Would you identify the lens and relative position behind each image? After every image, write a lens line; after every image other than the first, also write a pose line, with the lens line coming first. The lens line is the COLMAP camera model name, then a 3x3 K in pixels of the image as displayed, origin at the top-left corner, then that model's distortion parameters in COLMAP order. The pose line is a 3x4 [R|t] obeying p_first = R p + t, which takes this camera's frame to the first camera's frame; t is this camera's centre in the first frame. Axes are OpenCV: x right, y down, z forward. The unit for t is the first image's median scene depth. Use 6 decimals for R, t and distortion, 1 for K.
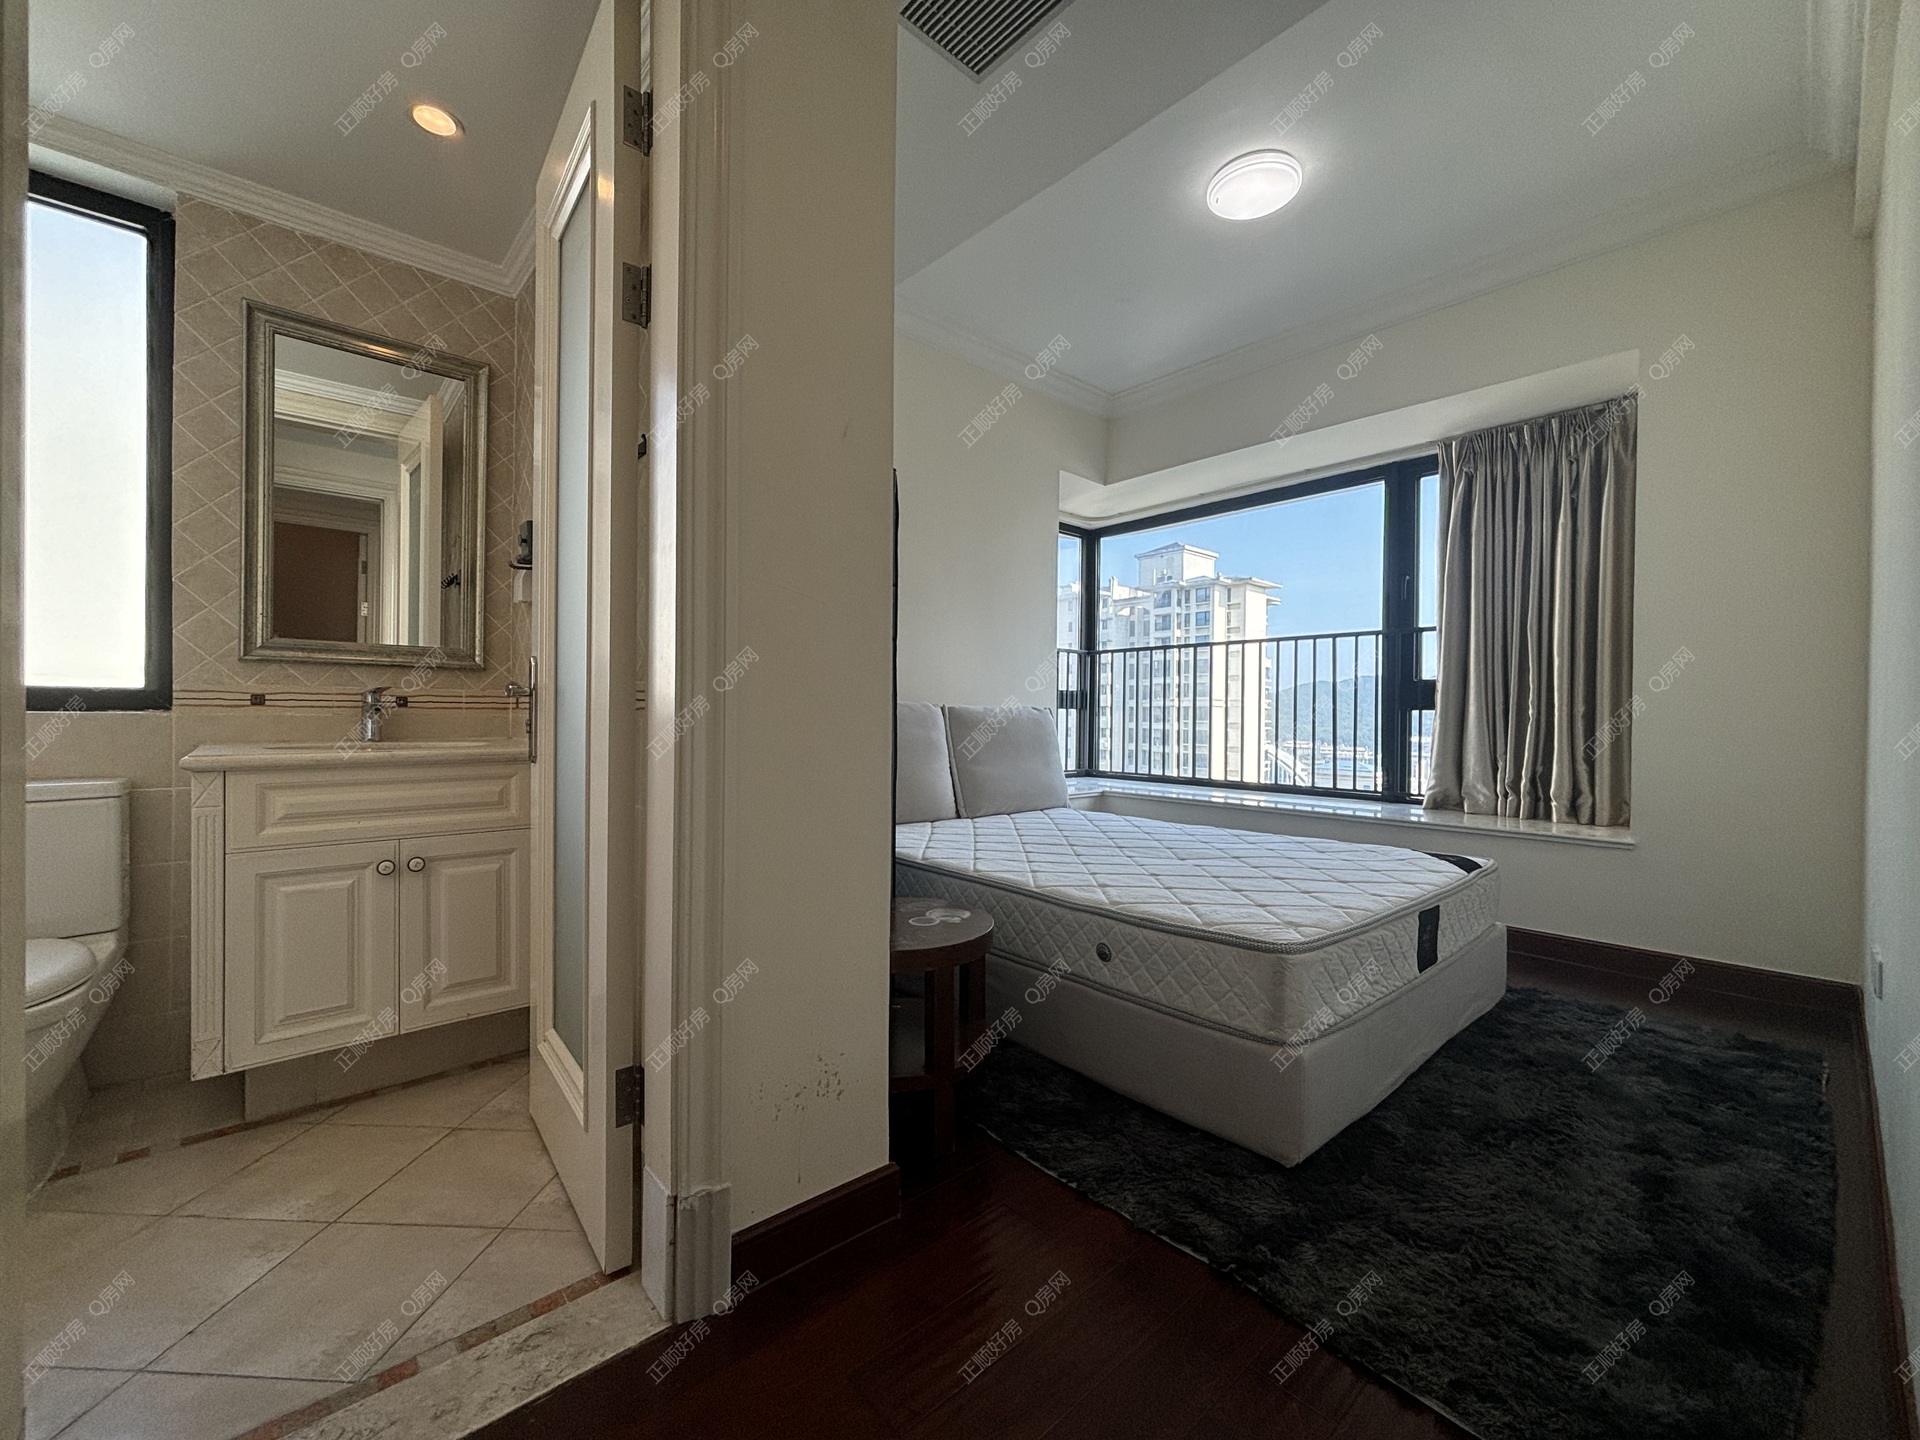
lens RADIAL K [[781.6, 0, 939.8], [0, 781.6, 715.2], [0, 0, 1]] dist [0.002194, -0.001628]
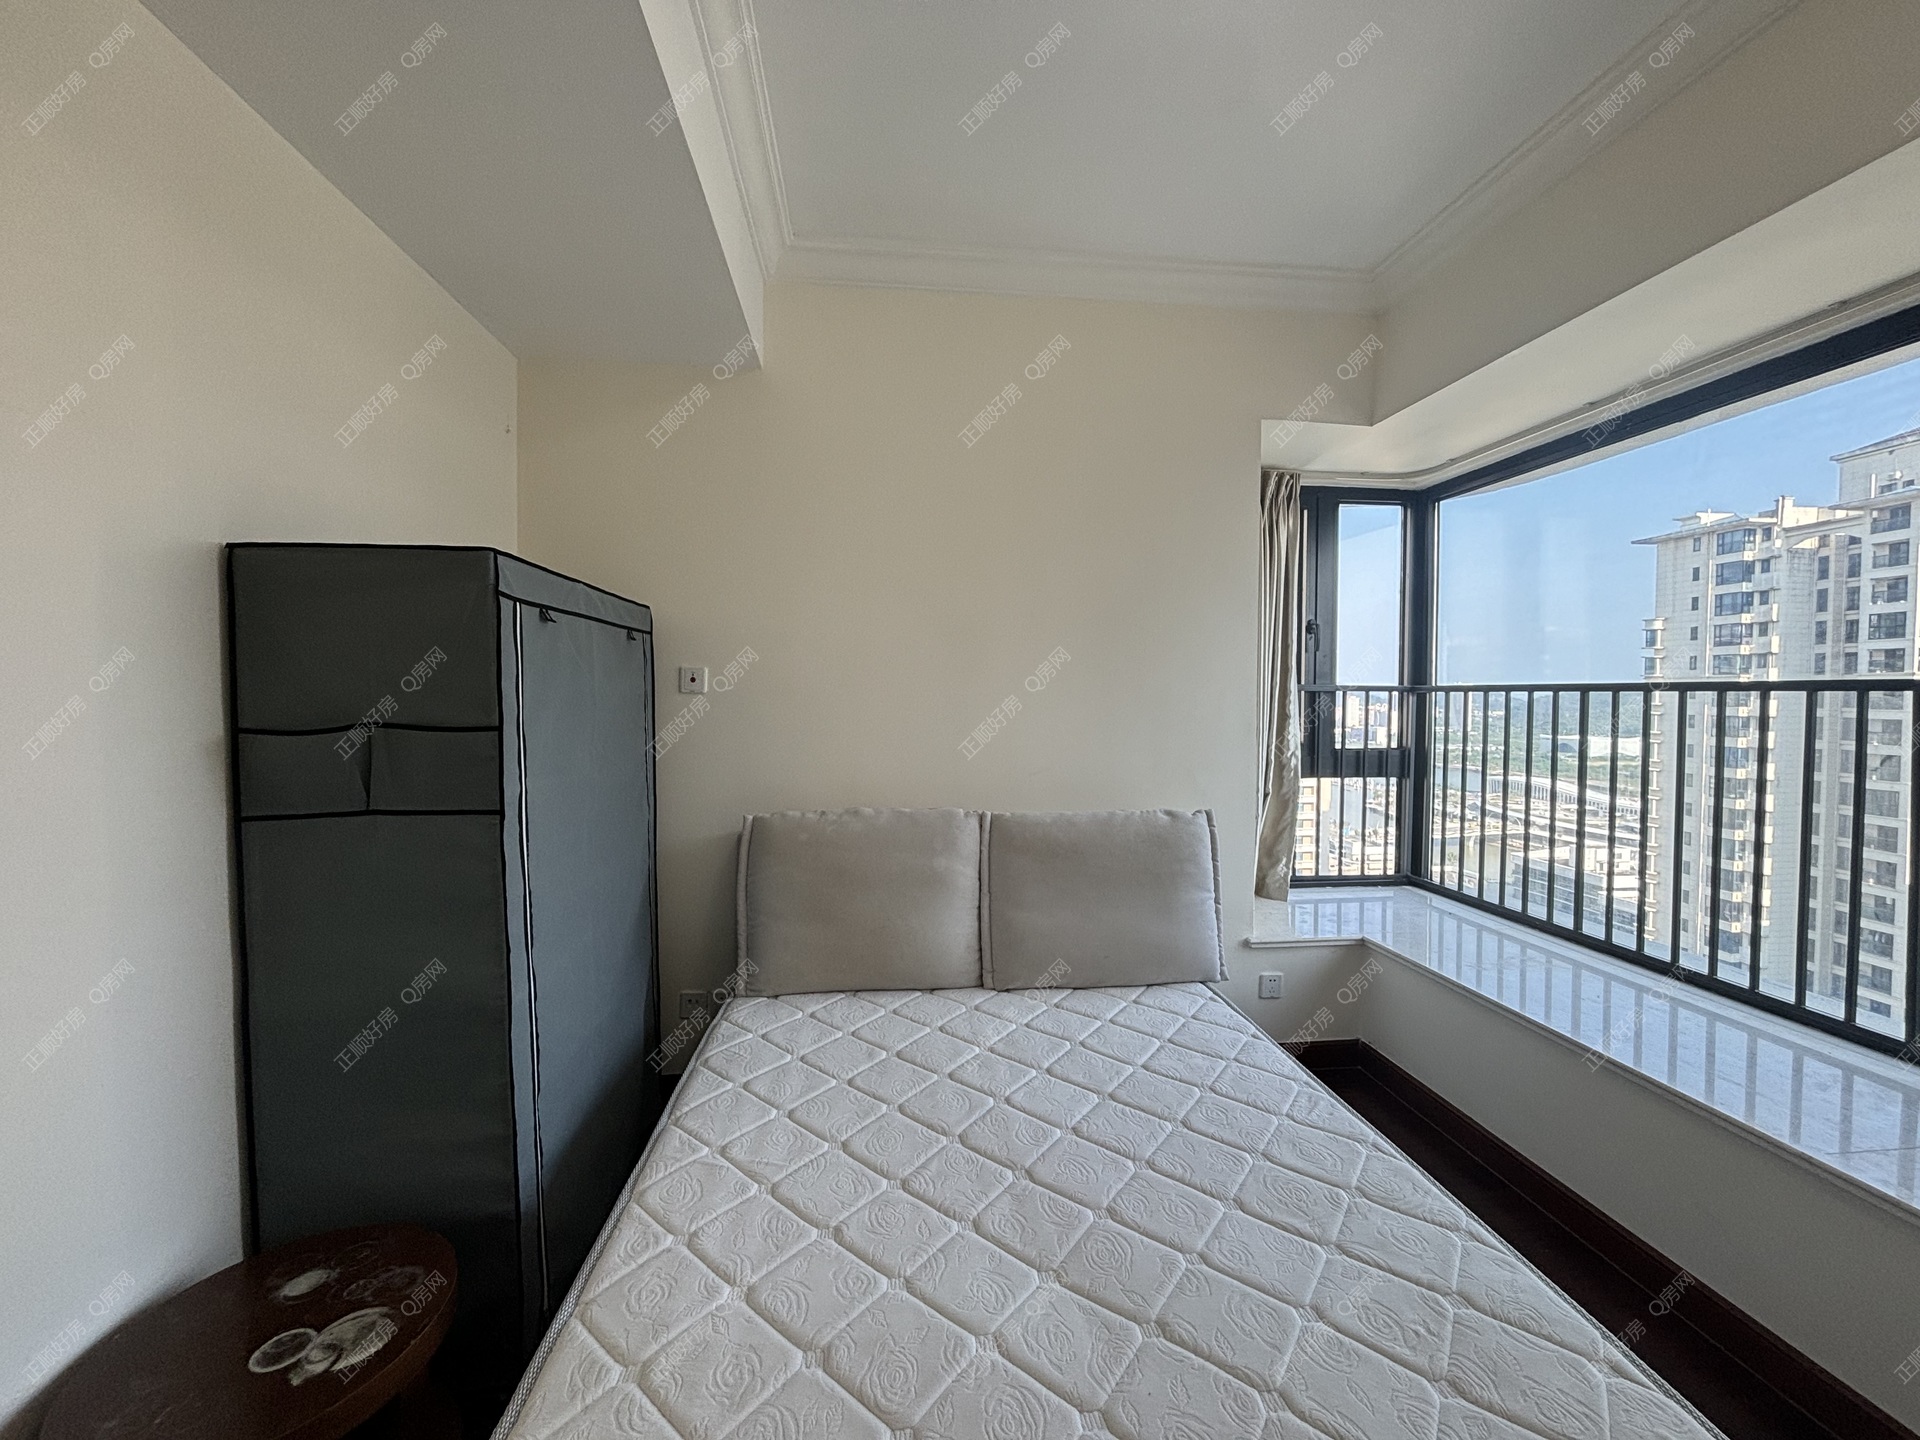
lens RADIAL K [[781.6, 0, 934.0], [0, 781.6, 722.0], [0, 0, 1]] dist [0.002194, -0.001628]
pose [[0.820244, 0.011533, -0.571898, 0.237016], [0.005783, 0.999578, 0.028453, -0.074207], [0.571985, -0.026646, 0.819831, 0.268806]]
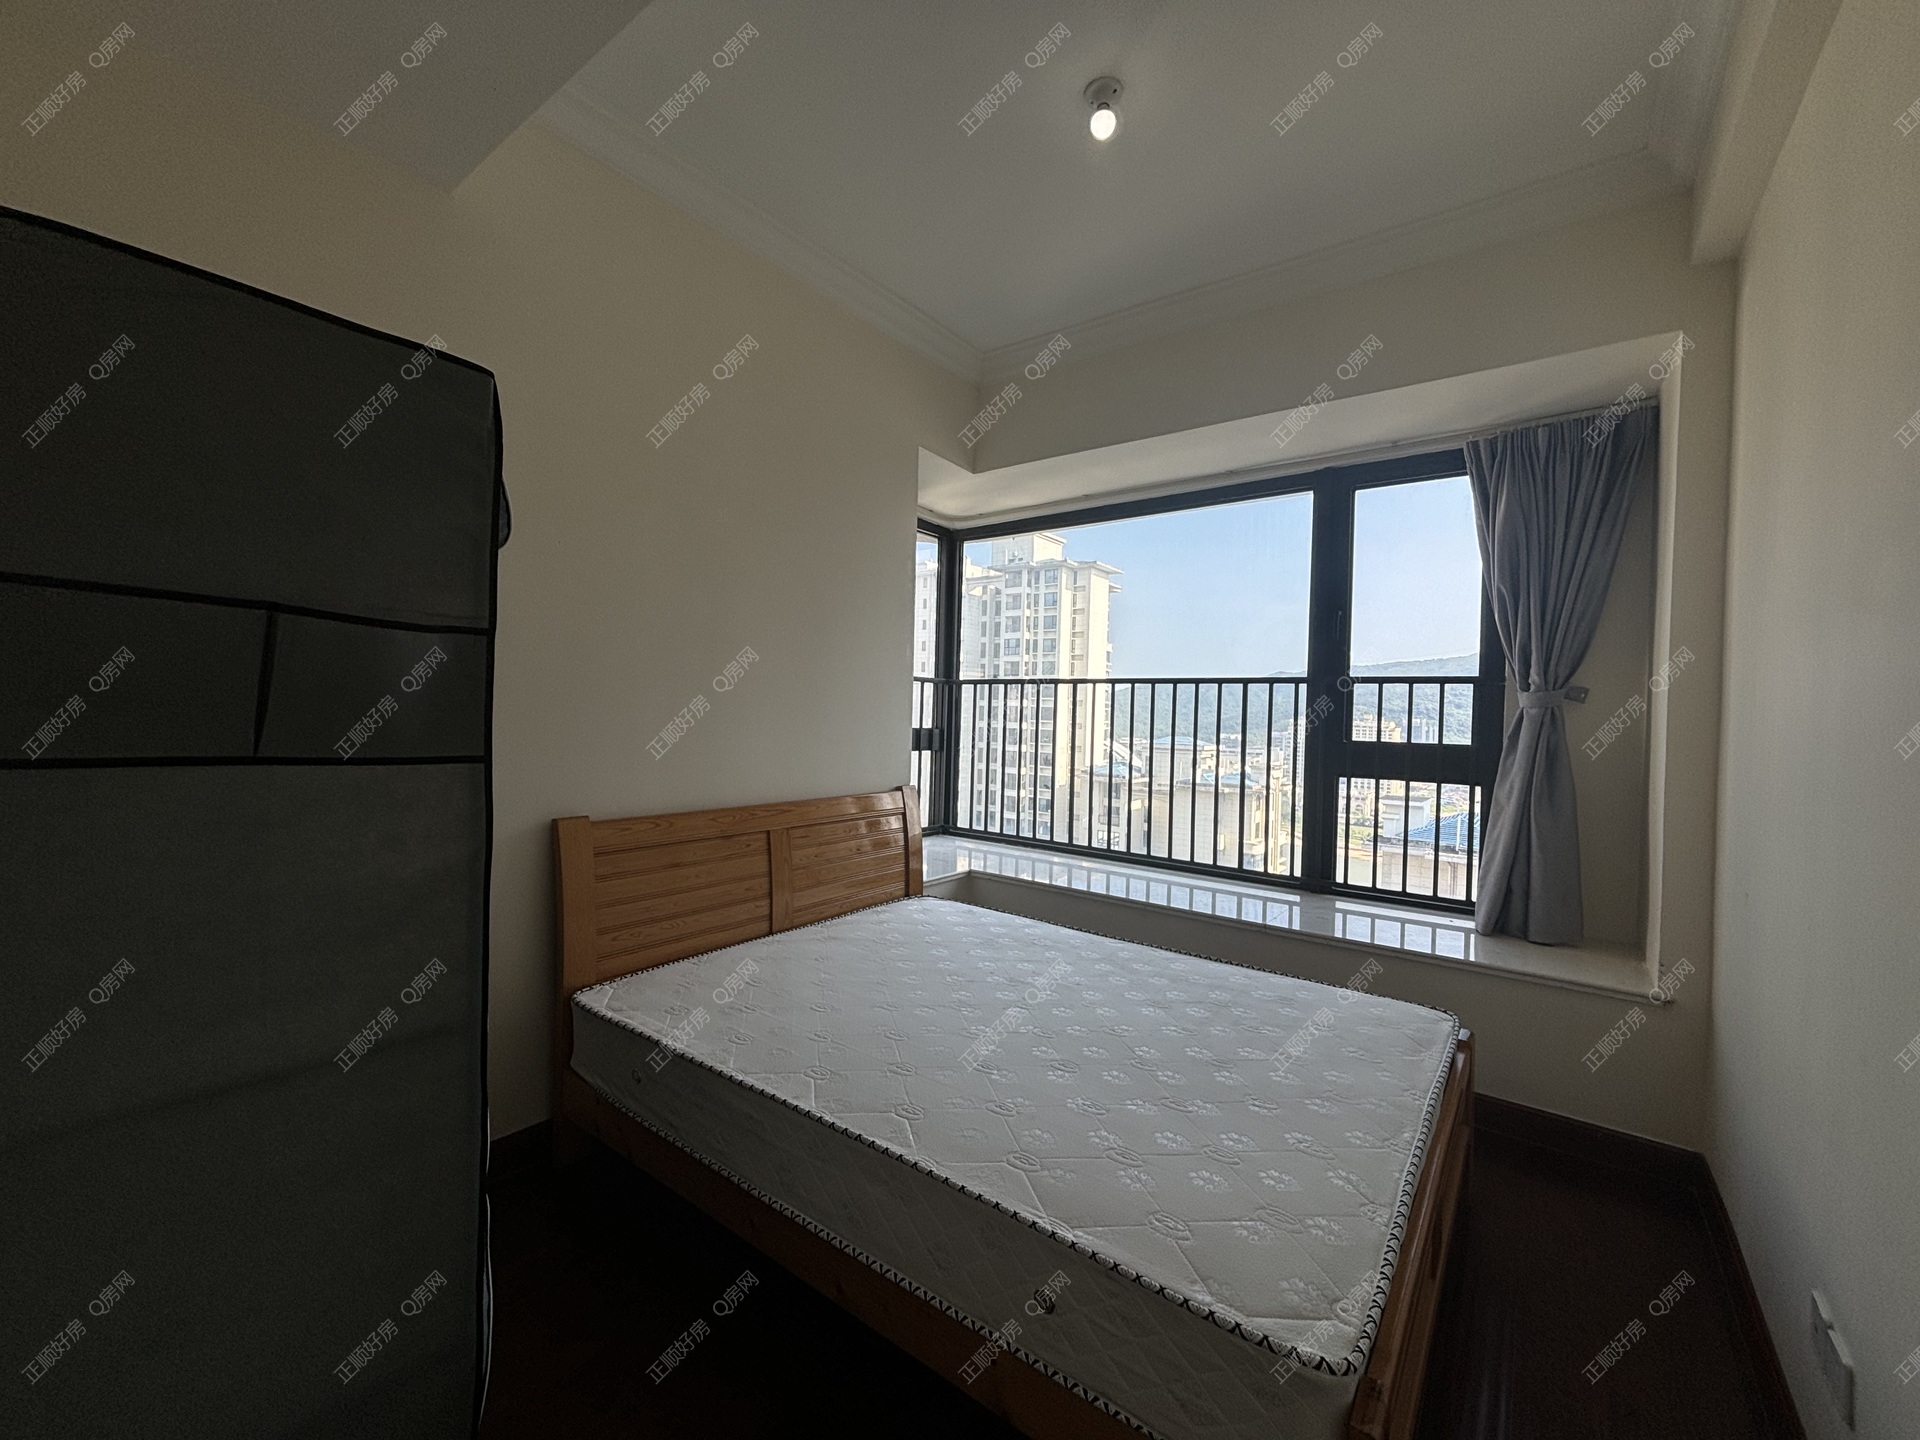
lens RADIAL K [[781.6, 0, 941.8], [0, 781.6, 717.3], [0, 0, 1]] dist [0.002194, -0.001628]
pose [[0.982201, 0.005443, 0.187756, 0.034743], [-0.012042, 0.999348, 0.034023, -0.070617], [-0.187449, -0.035679, 0.981626, 0.213679]]
